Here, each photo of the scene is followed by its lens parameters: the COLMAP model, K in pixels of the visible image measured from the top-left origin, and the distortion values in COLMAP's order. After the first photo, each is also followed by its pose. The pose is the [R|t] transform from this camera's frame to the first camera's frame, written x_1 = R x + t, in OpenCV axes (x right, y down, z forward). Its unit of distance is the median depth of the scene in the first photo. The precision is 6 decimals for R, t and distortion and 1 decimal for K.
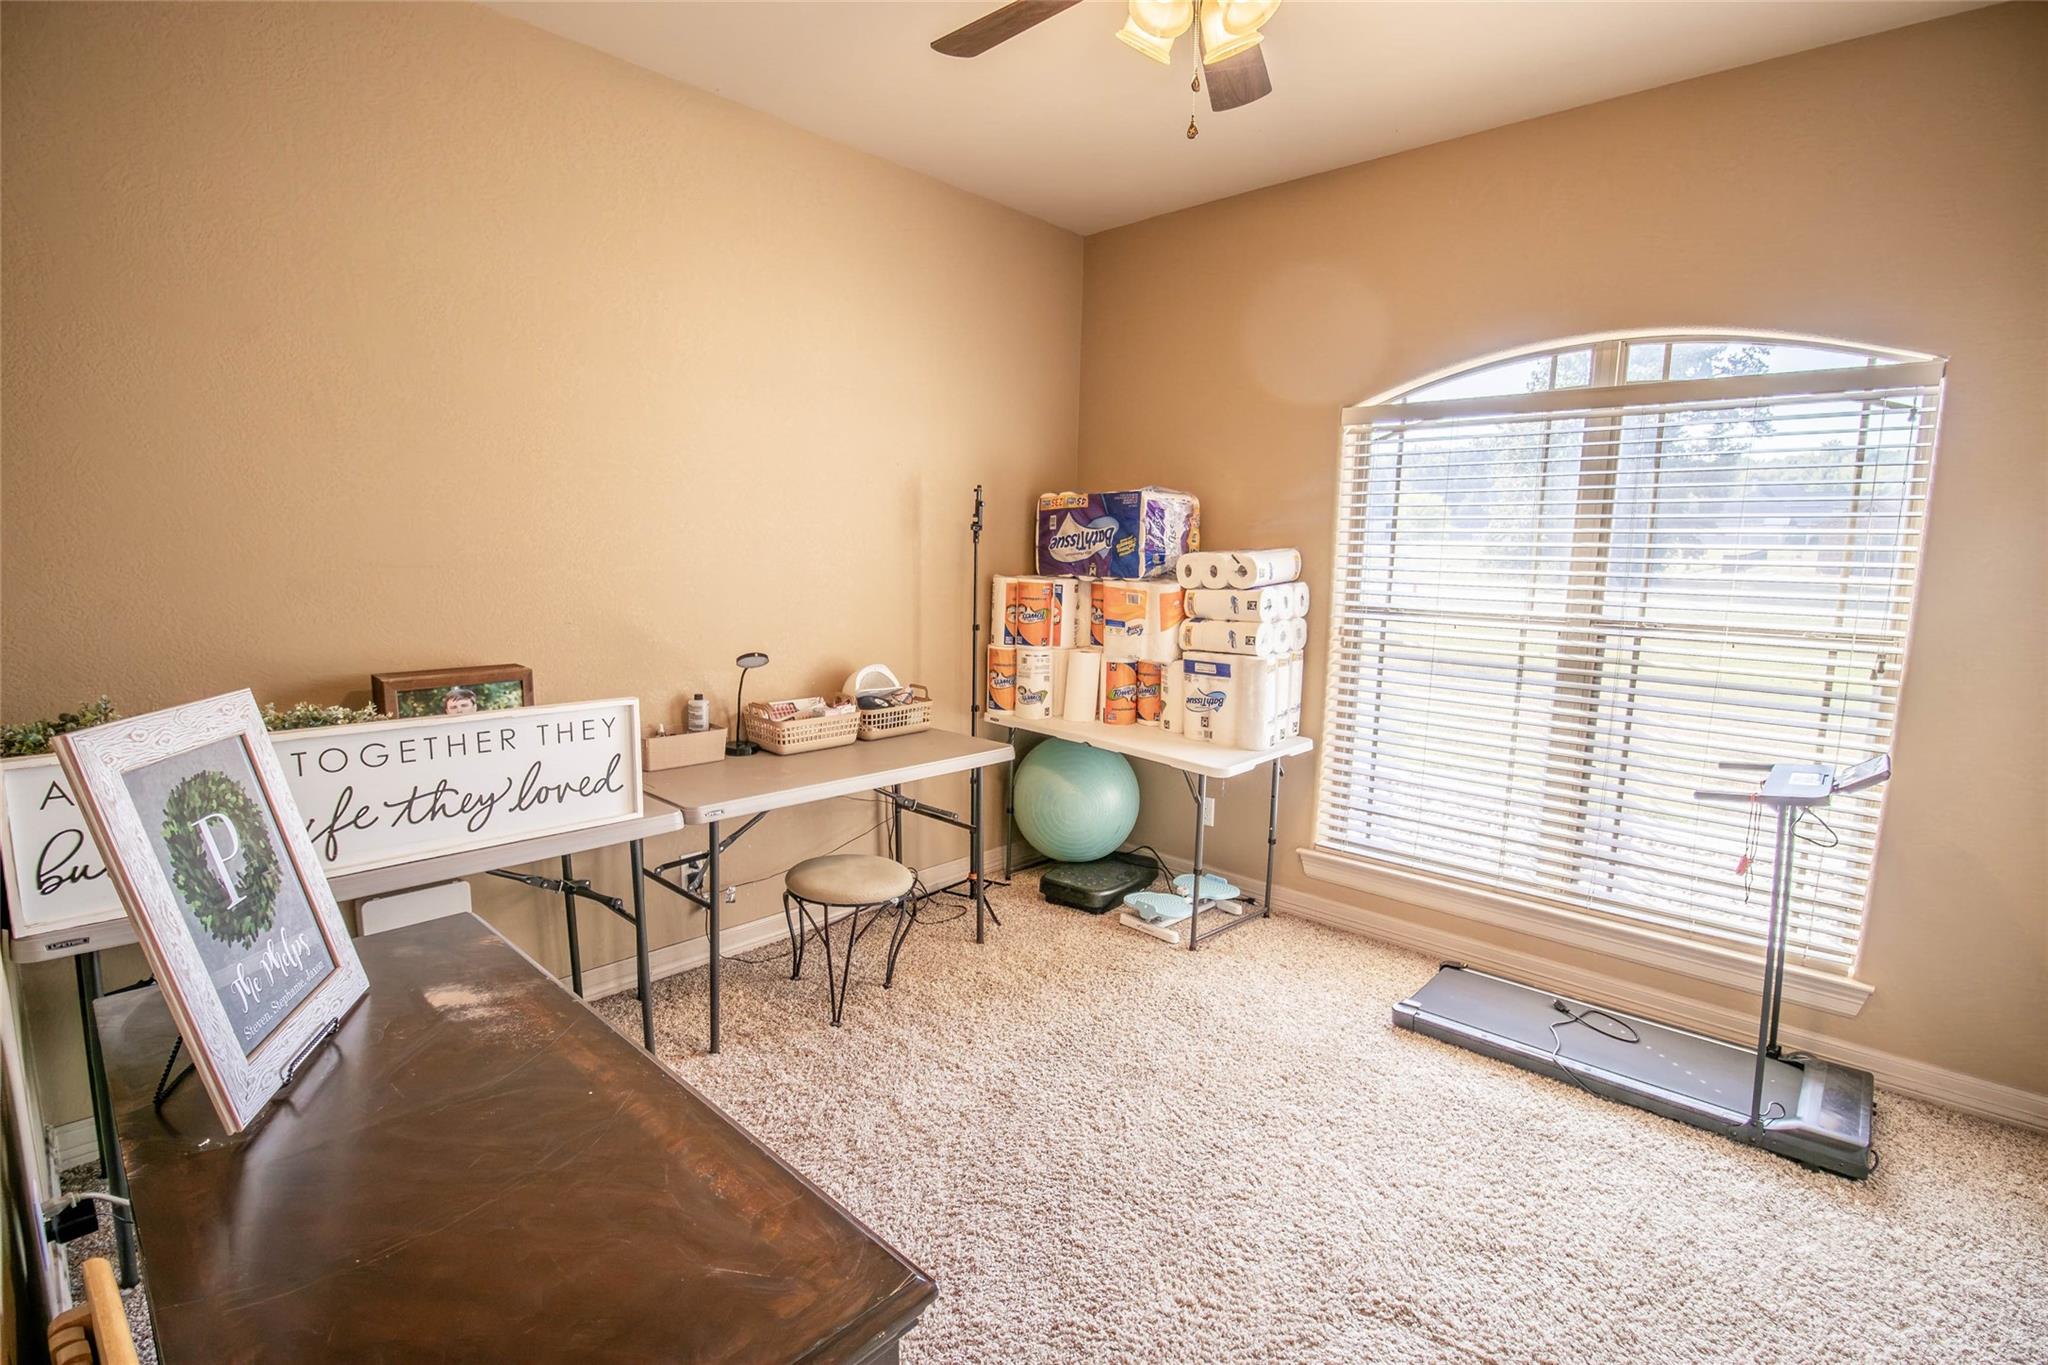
lens RADIAL K [[955.3, 0, 1028.2], [0, 955.3, 687.4], [0, 0, 1]] dist [-0.023226, -0.001481]
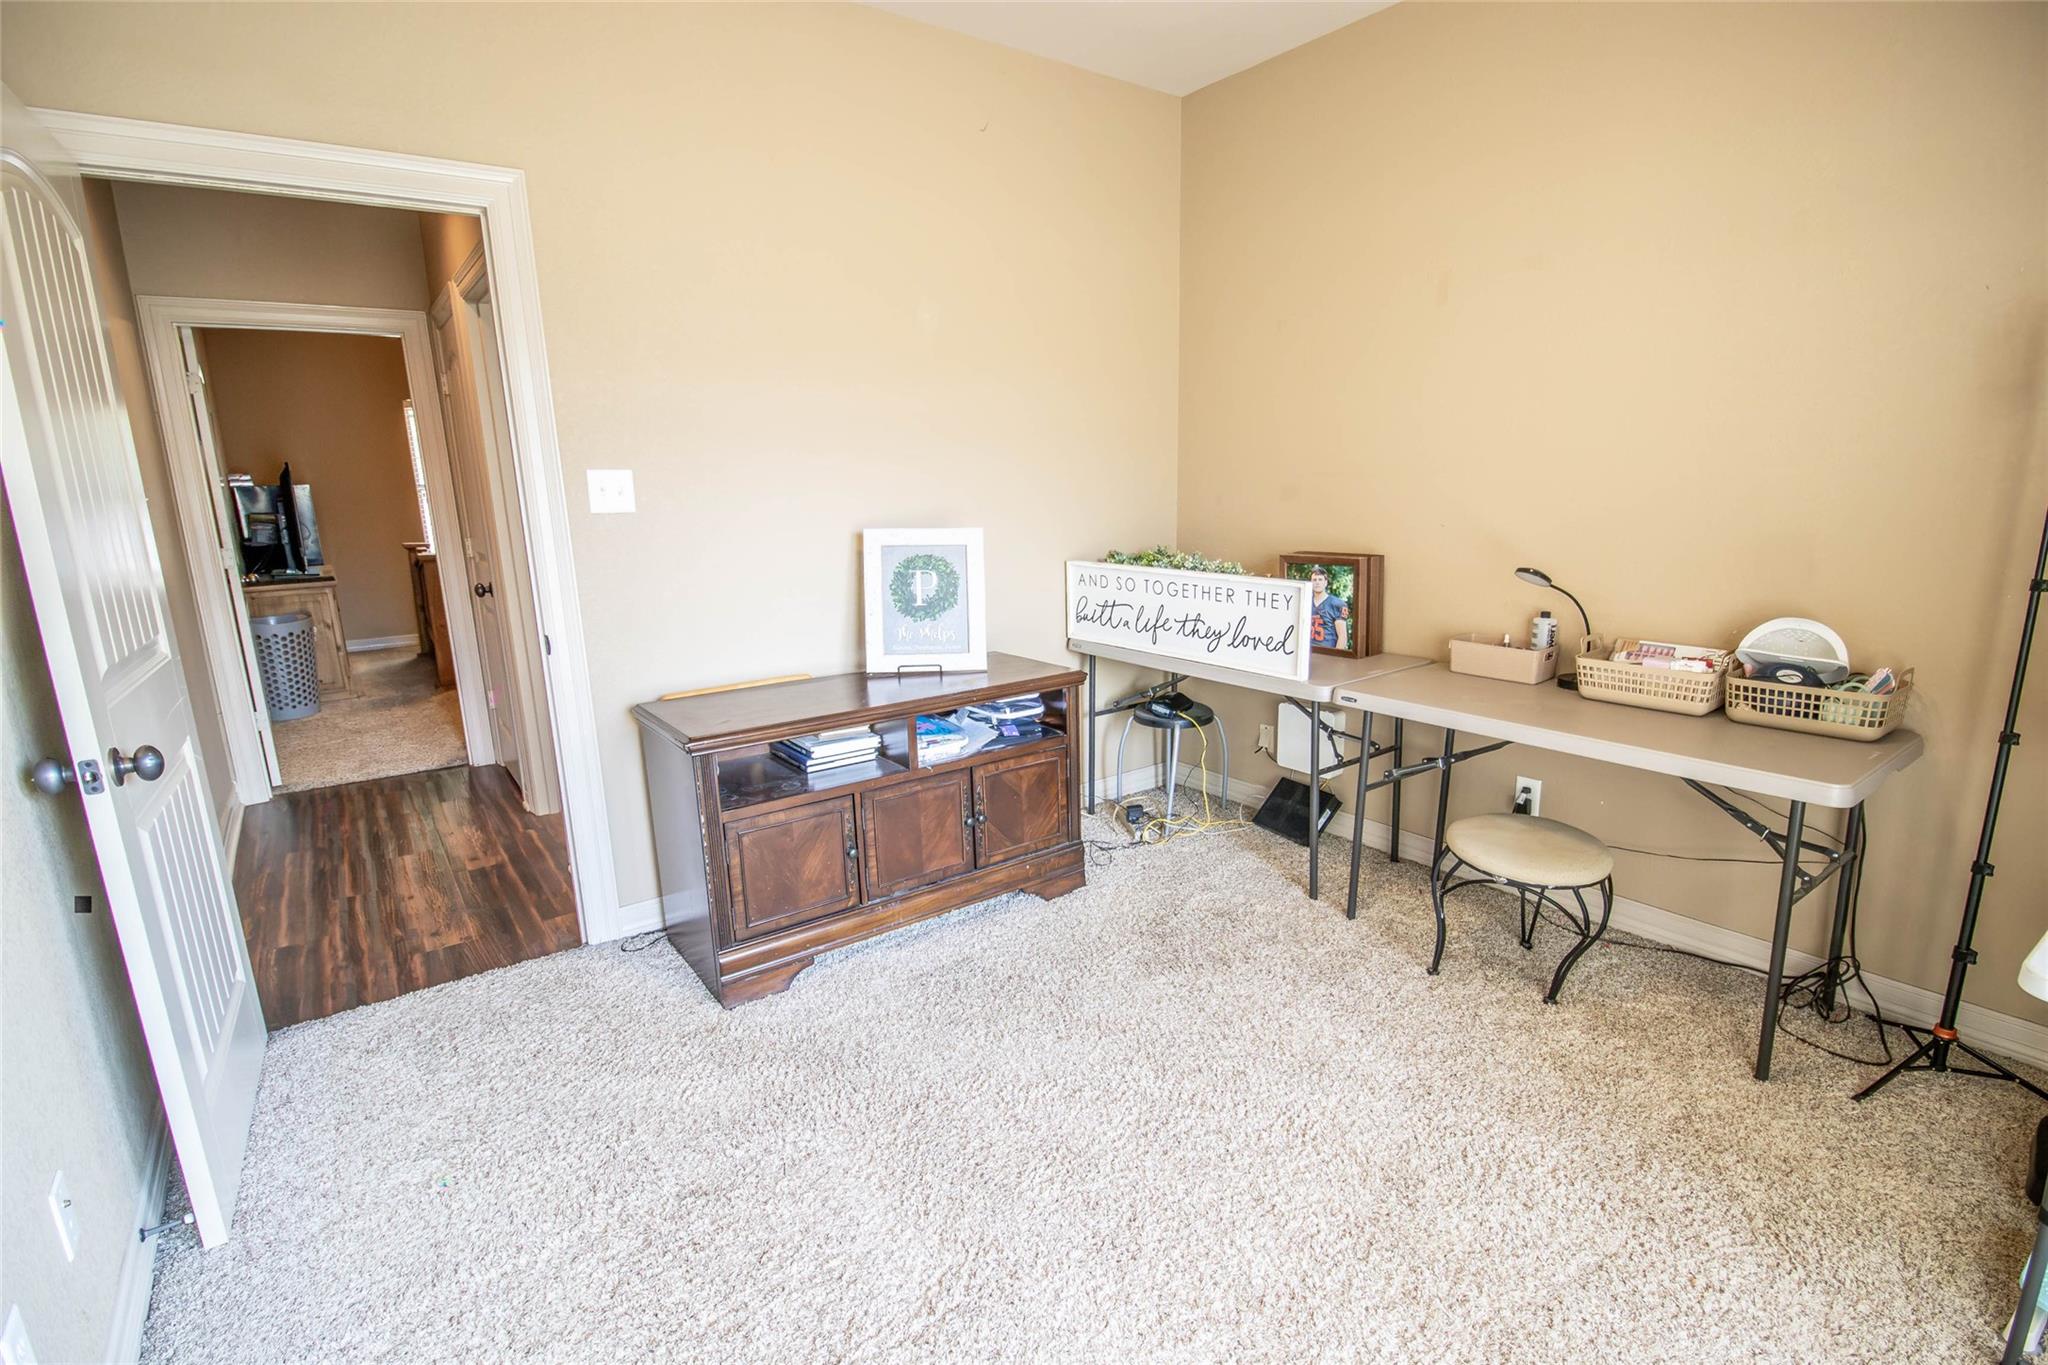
lens RADIAL K [[955.3, 0, 1027.3], [0, 955.3, 683.5], [0, 0, 1]] dist [-0.023226, -0.001481]
pose [[-0.216180, 0.186259, -0.958423, 0.955346], [-0.114806, 0.969975, 0.214399, -0.093343], [0.969580, 0.156382, -0.188306, 1.022129]]
